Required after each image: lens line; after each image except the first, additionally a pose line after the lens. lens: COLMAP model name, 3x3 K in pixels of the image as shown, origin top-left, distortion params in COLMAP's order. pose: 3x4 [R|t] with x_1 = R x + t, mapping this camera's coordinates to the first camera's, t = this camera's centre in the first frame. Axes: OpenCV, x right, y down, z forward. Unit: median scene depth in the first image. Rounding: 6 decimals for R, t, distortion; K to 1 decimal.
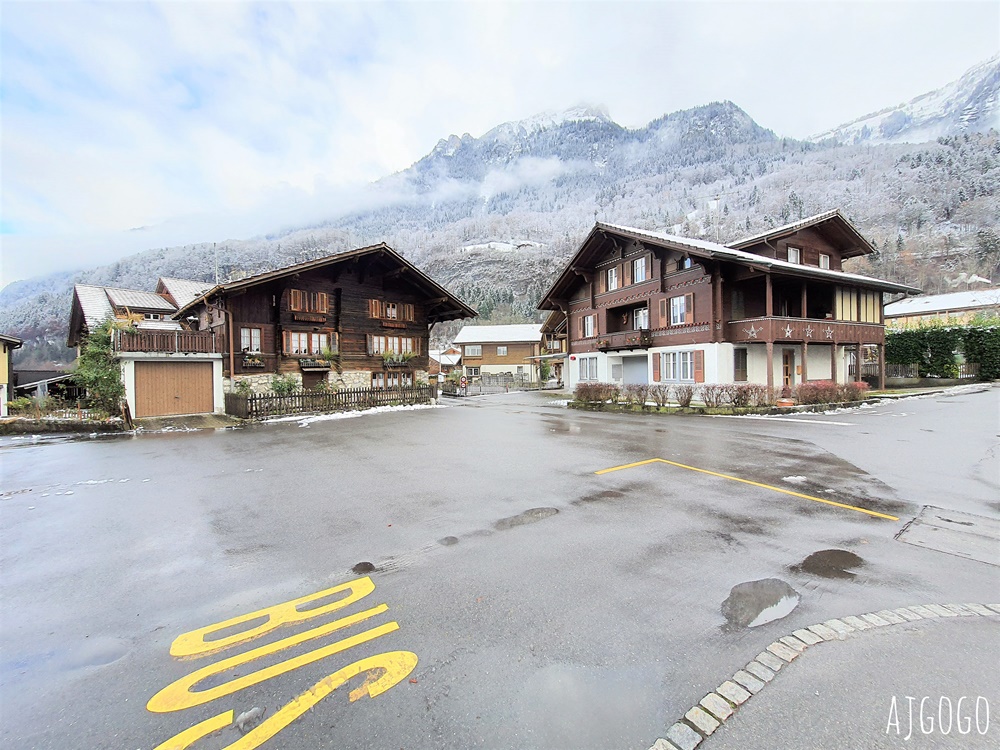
lens RADIAL K [[385.5, 0, 499.2], [0, 385.5, 369.3], [0, 0, 1]] dist [-0.001016, -0.000130]
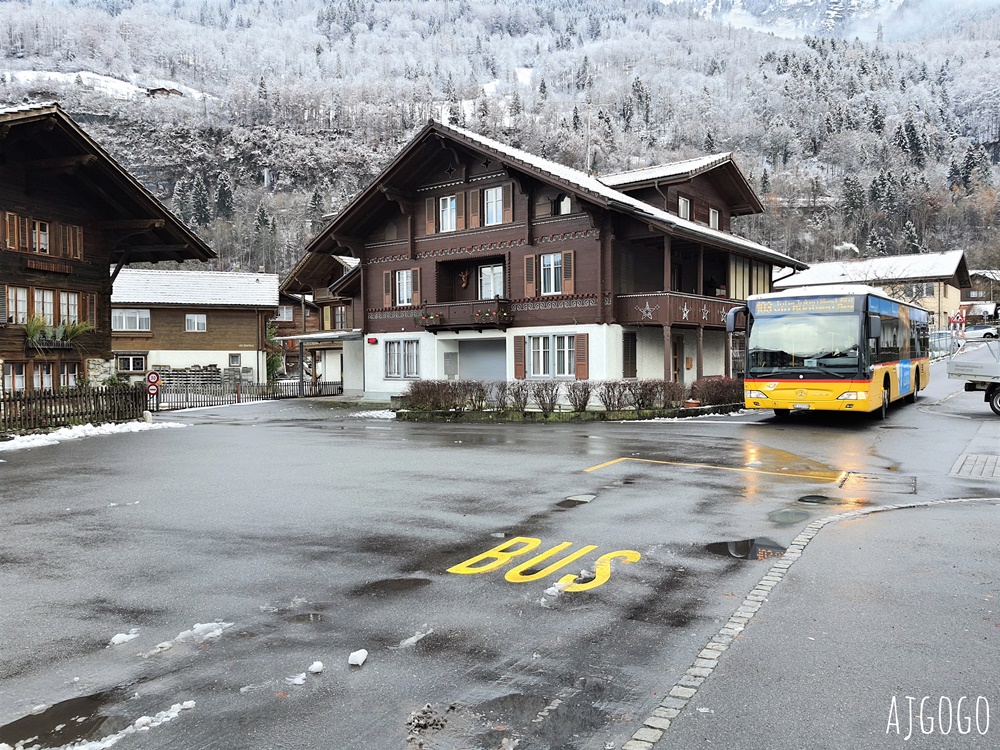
lens RADIAL K [[749.9, 0, 500.0], [0, 749.9, 375.0], [0, 0, 1]] dist [0.012739, 0.001007]
pose [[0.893573, 0.001001, 0.448916, -0.192865], [-0.008505, 0.999856, 0.014699, 0.005897], [-0.448837, -0.016953, 0.893453, -0.130288]]
